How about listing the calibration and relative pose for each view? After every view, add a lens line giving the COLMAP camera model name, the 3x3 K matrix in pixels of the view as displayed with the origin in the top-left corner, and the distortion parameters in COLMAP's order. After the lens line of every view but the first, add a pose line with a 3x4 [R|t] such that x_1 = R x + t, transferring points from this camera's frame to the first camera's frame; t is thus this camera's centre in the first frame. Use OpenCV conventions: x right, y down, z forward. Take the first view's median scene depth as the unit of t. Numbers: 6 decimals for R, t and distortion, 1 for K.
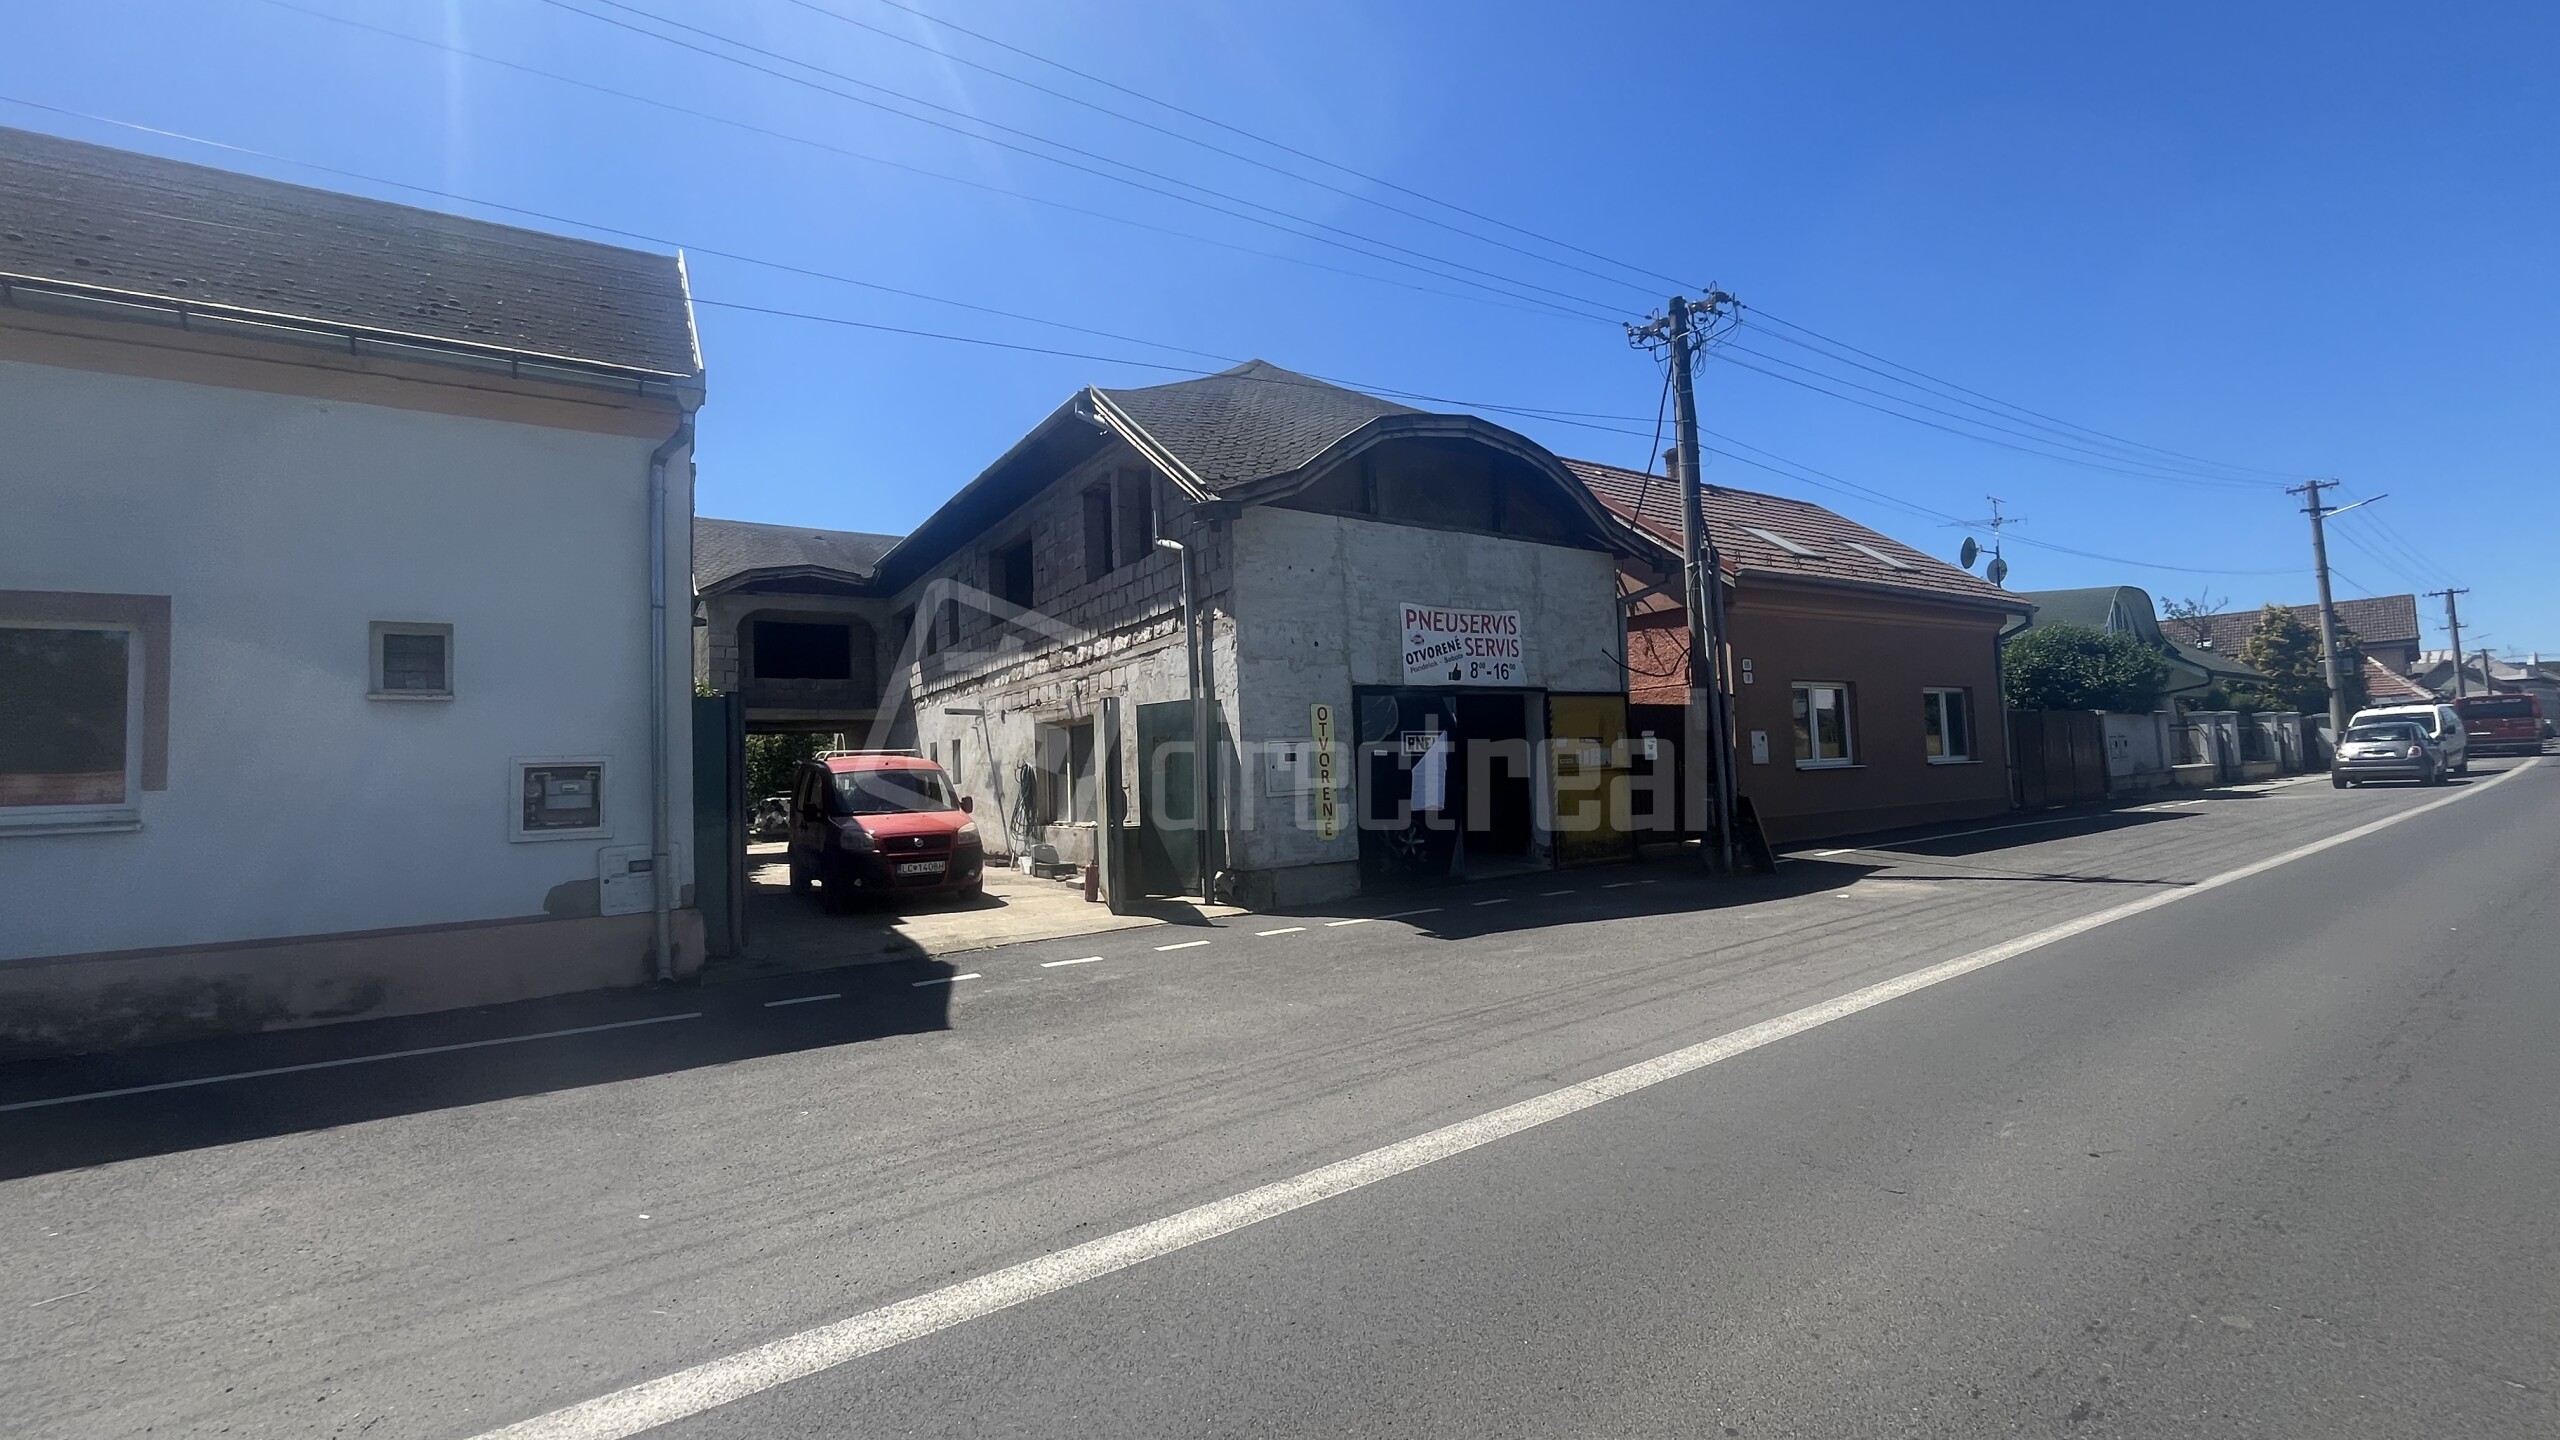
lens RADIAL K [[1038.1, 0, 1281.4], [0, 1038.1, 718.6], [0, 0, 1]] dist [-0.003736, -0.000205]
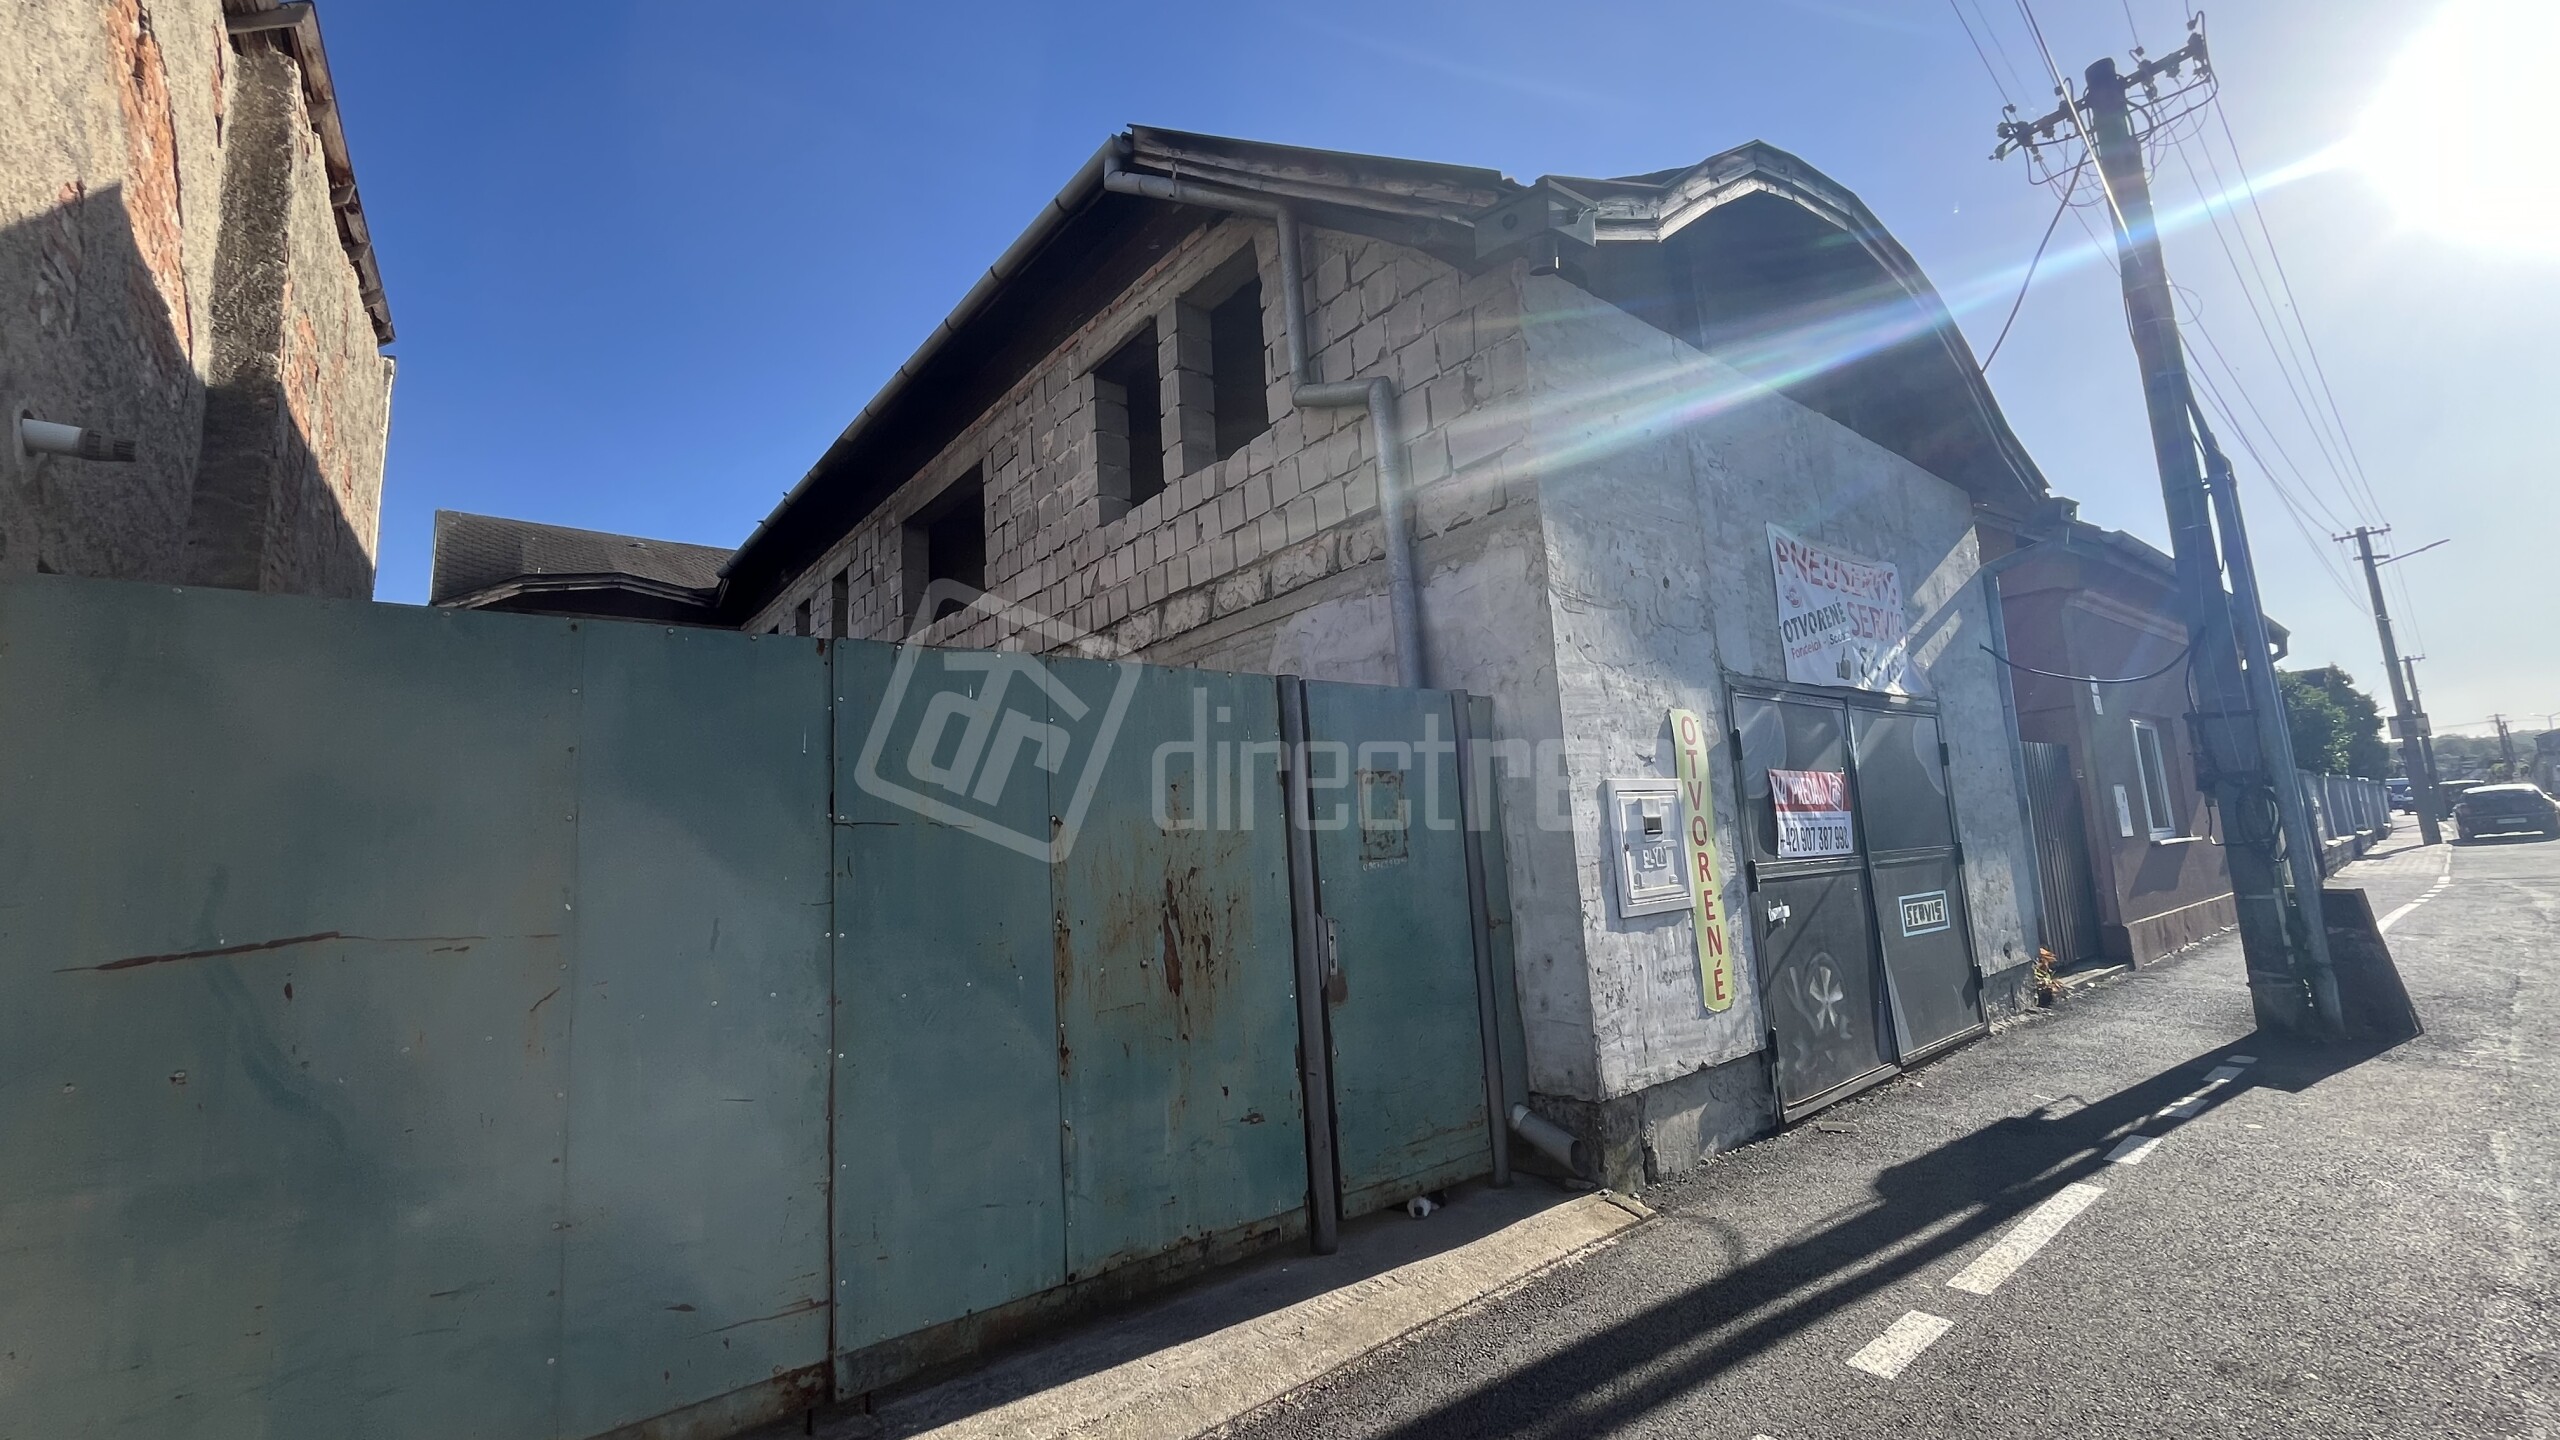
lens RADIAL K [[1038.1, 0, 1280.3], [0, 1038.1, 717.5], [0, 0, 1]] dist [-0.003736, -0.000205]
pose [[0.993906, -0.003706, 0.110173, -0.171488], [0.013725, 0.995818, -0.090321, 0.025865], [-0.109377, 0.091283, 0.989800, 0.501913]]
